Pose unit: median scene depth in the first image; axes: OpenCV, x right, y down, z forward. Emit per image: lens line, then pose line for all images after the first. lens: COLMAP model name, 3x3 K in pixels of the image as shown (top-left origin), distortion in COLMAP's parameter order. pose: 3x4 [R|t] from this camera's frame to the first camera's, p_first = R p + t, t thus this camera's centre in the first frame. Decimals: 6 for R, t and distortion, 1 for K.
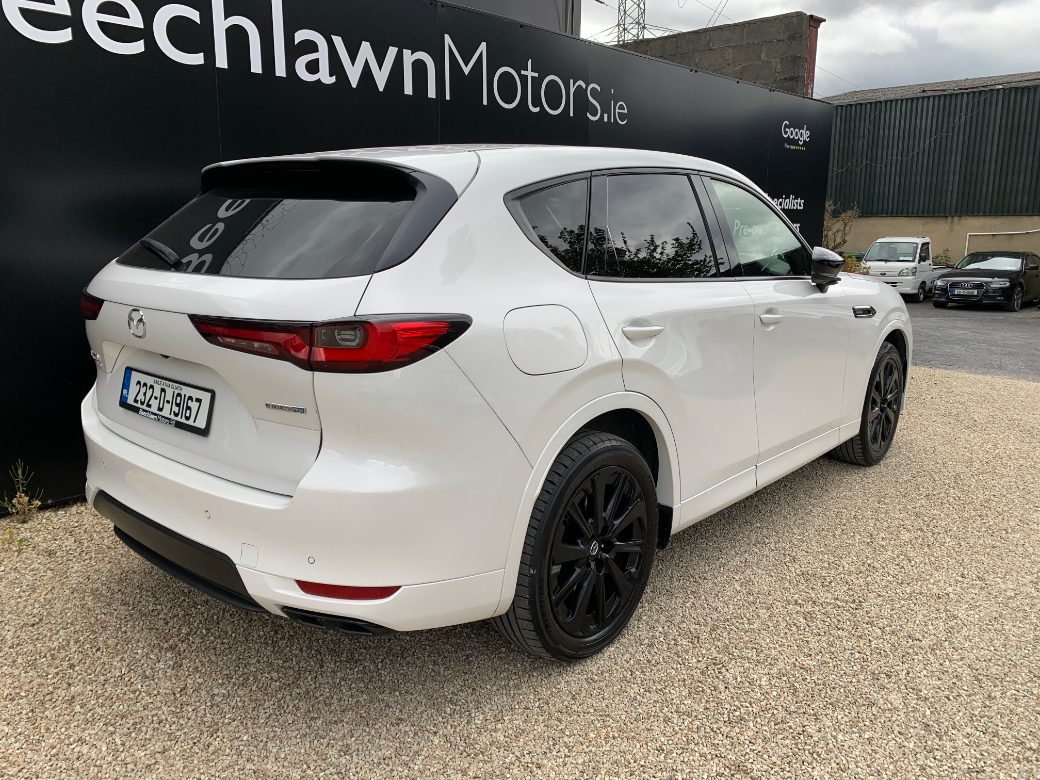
lens RADIAL K [[803.7, 0, 520.0], [0, 803.7, 390.0], [0, 0, 1]] dist [0.025837, -0.011762]
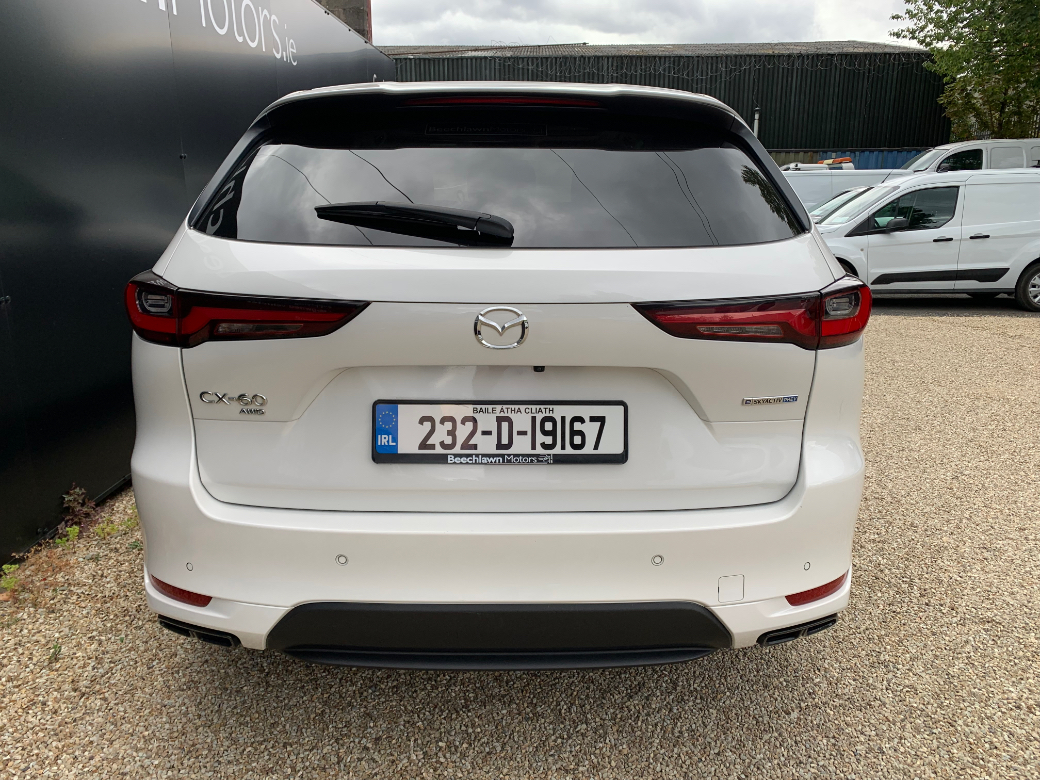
lens RADIAL K [[803.7, 0, 520.0], [0, 803.7, 390.0], [0, 0, 1]] dist [0.025837, -0.011762]
pose [[0.752946, -0.173924, 0.634683, -0.889575], [0.140864, 0.984685, 0.102725, -0.096864], [-0.642829, 0.012058, 0.765915, 0.462078]]
